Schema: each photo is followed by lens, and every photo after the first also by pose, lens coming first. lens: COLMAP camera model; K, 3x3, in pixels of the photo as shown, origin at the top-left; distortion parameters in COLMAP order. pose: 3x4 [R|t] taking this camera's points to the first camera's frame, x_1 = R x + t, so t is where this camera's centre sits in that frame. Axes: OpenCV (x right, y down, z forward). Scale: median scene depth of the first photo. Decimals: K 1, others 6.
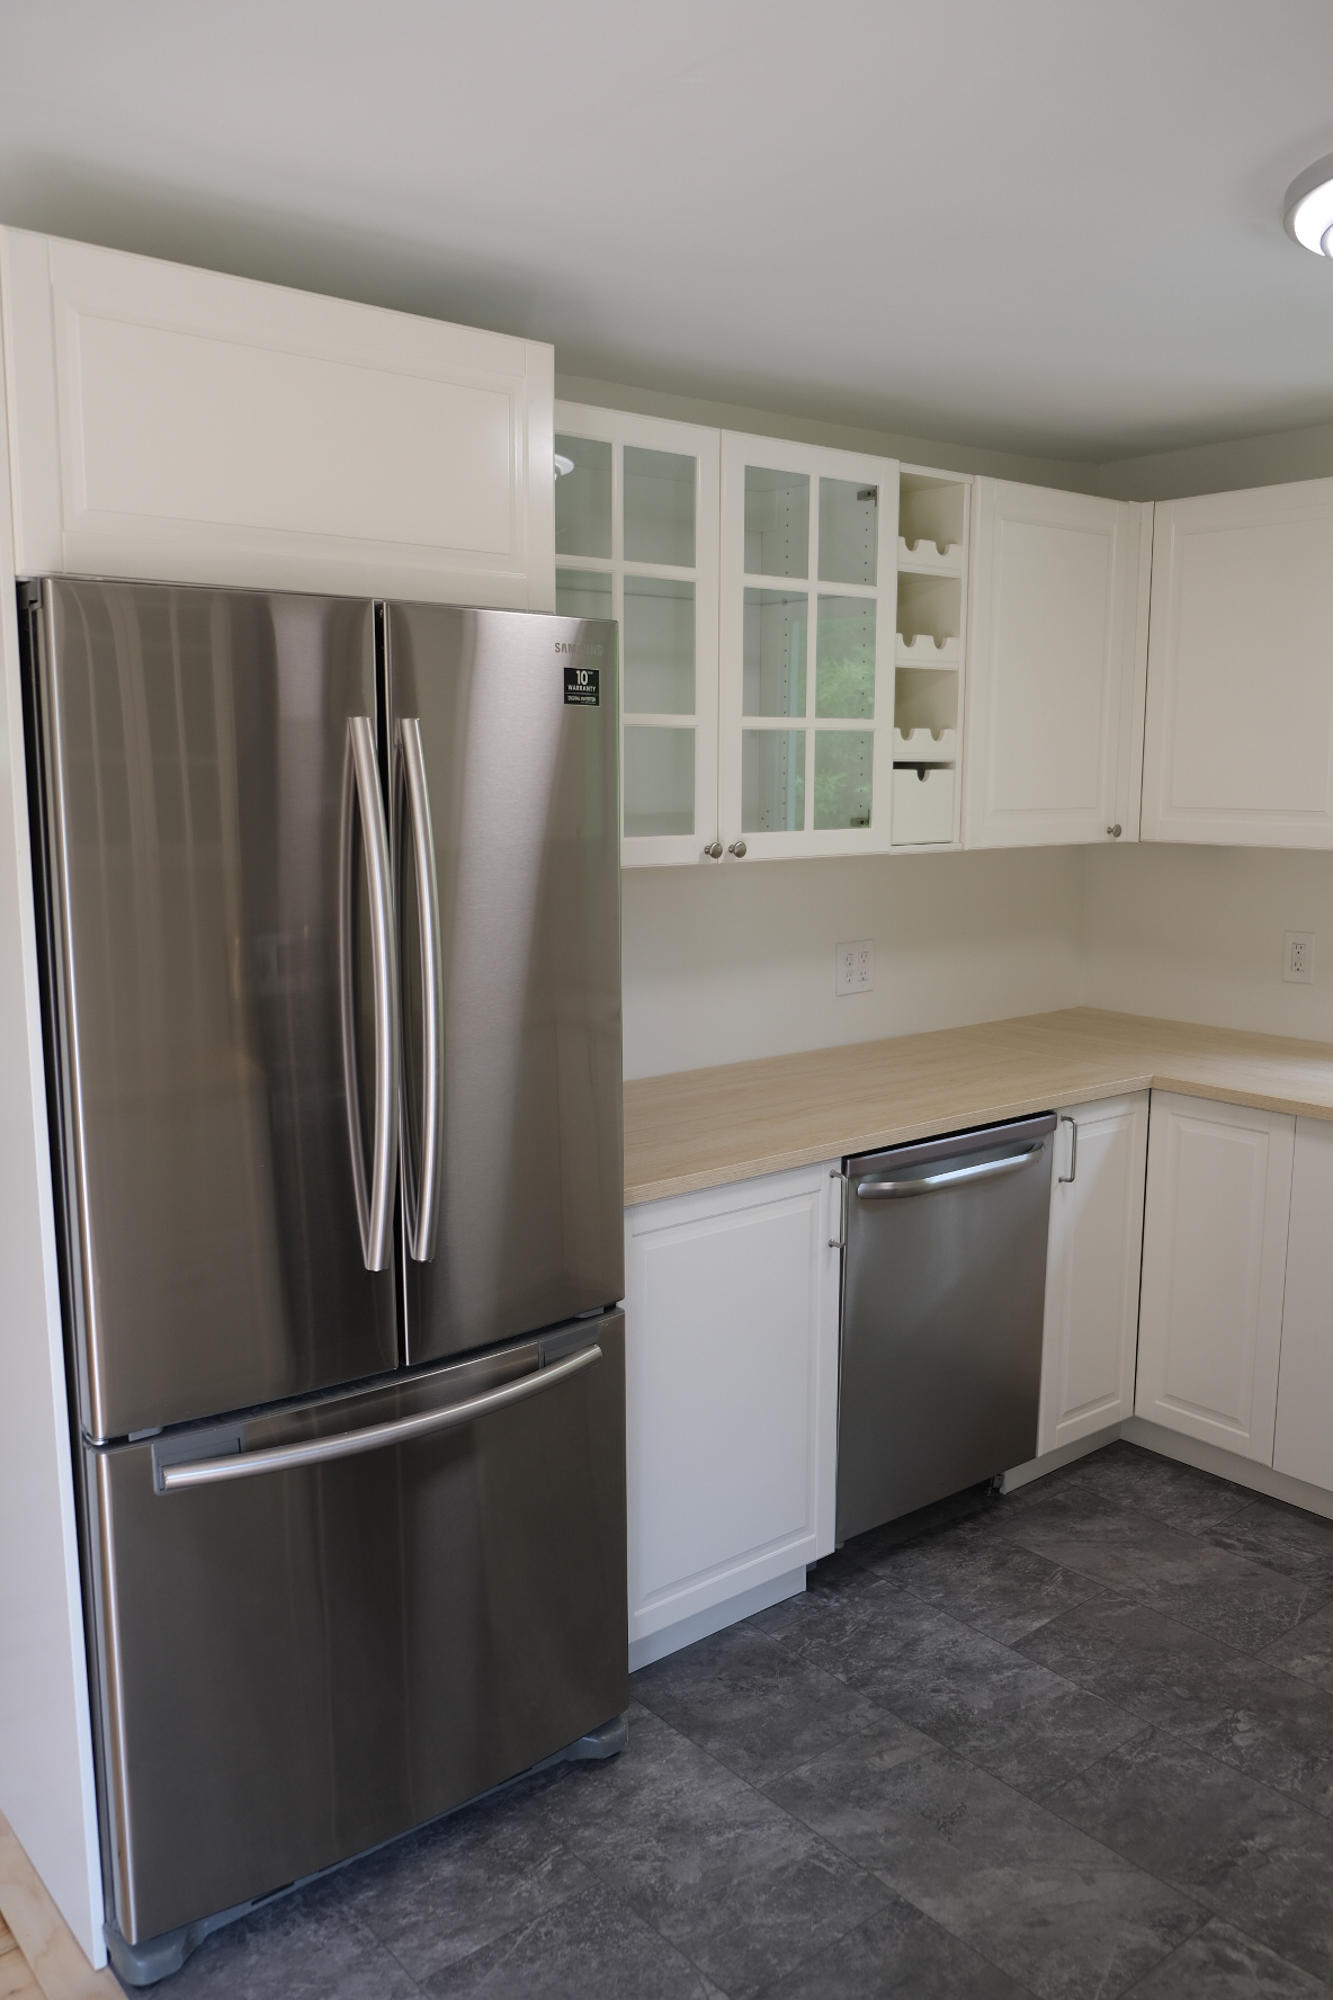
lens RADIAL K [[1574.2, 0, 669.5], [0, 1574.2, 1003.3], [0, 0, 1]] dist [-0.023720, 0.025471]
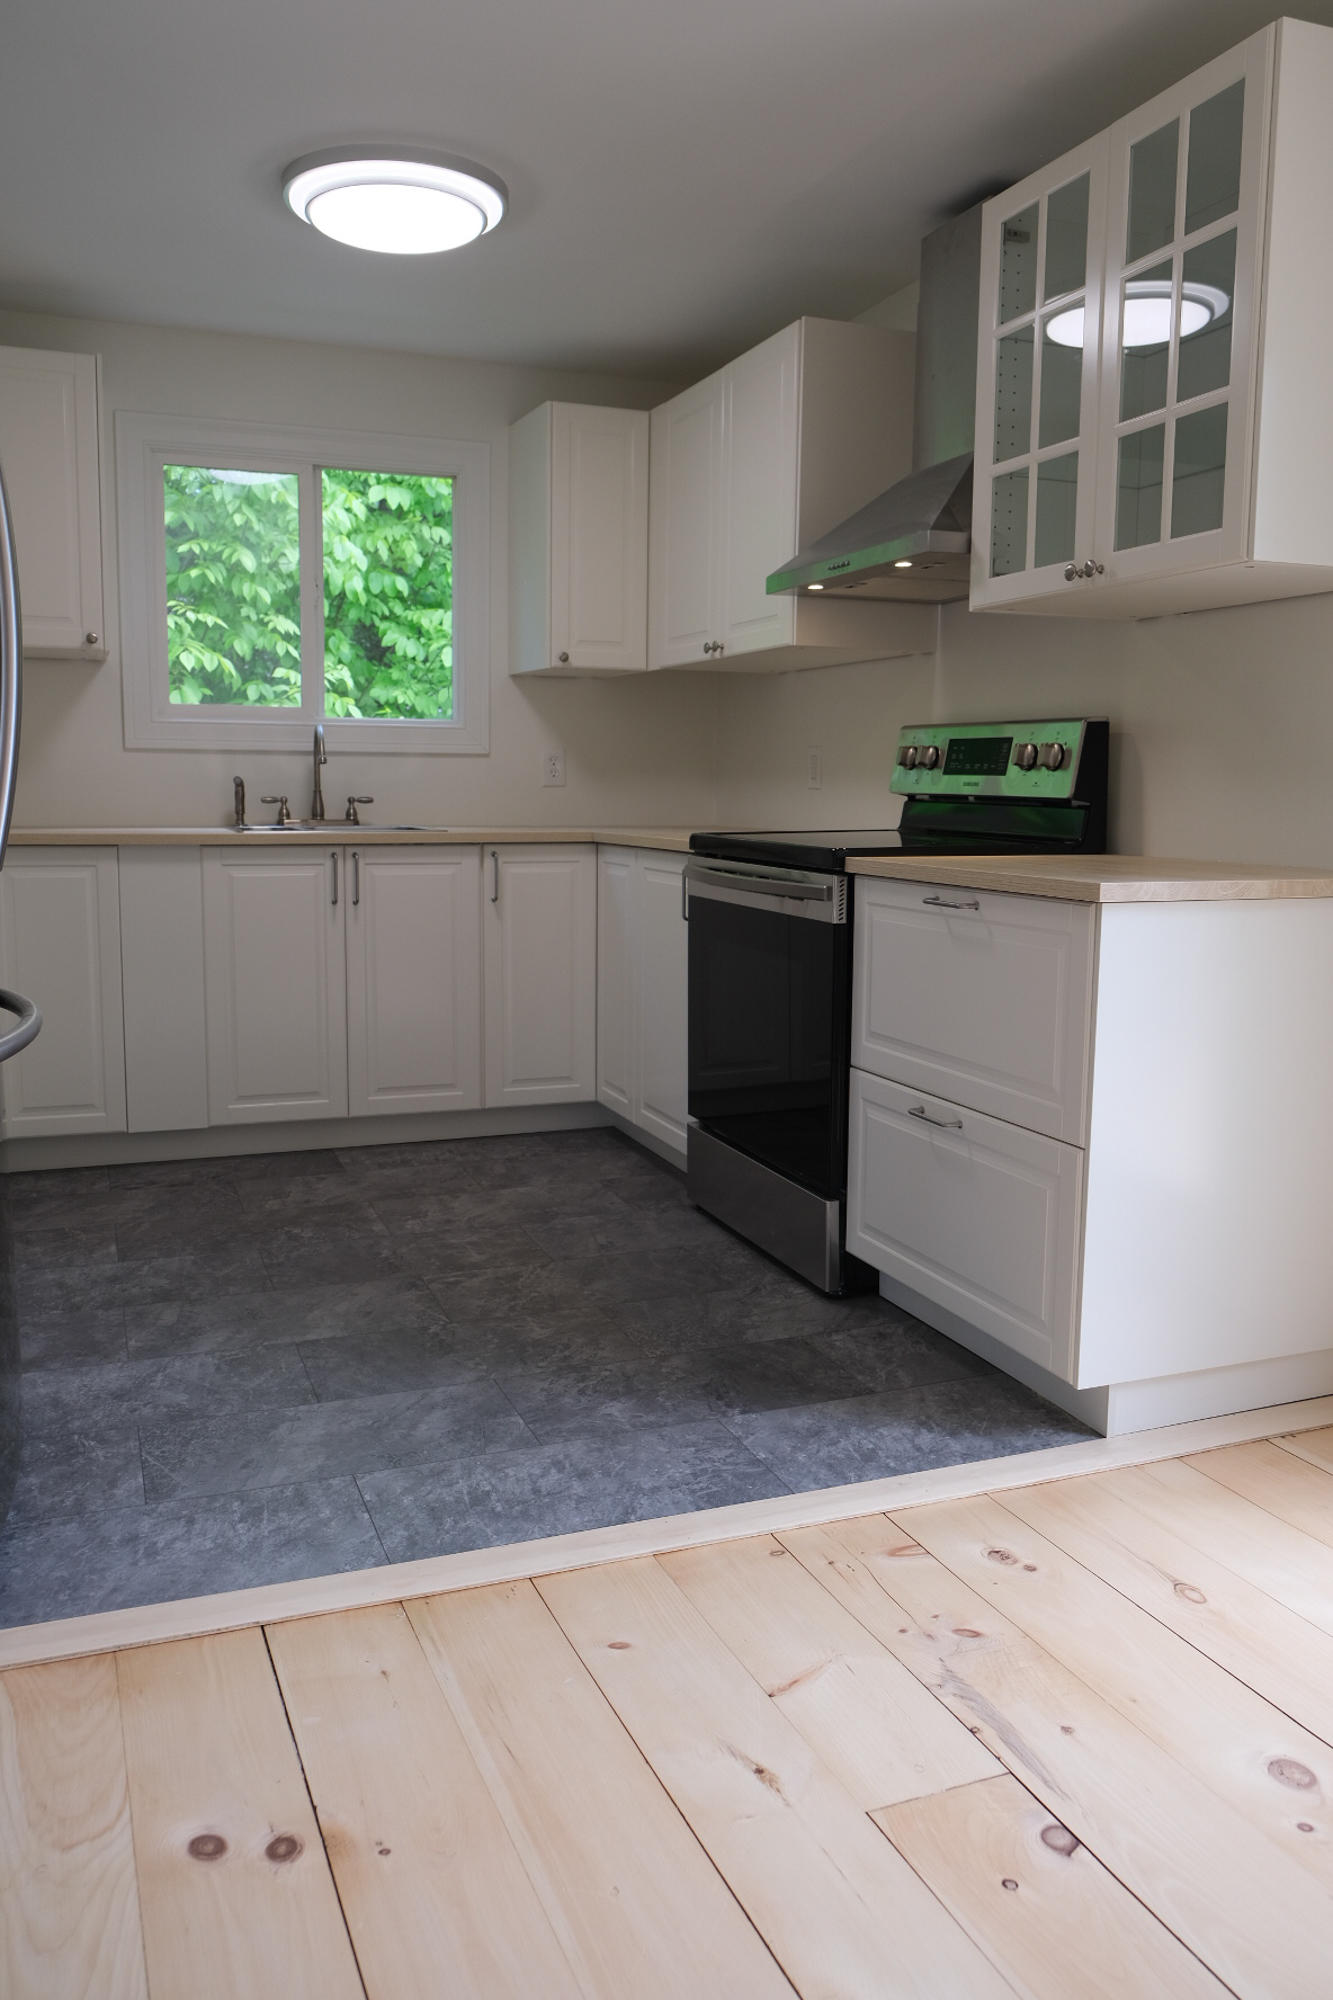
lens RADIAL K [[1574.2, 0, 666.6], [0, 1574.2, 998.9], [0, 0, 1]] dist [-0.023720, 0.025471]
pose [[0.316001, -0.126095, 0.940342, -0.915538], [0.143597, 0.986067, 0.083971, 0.199935], [-0.937829, 0.108495, 0.329706, 0.211961]]
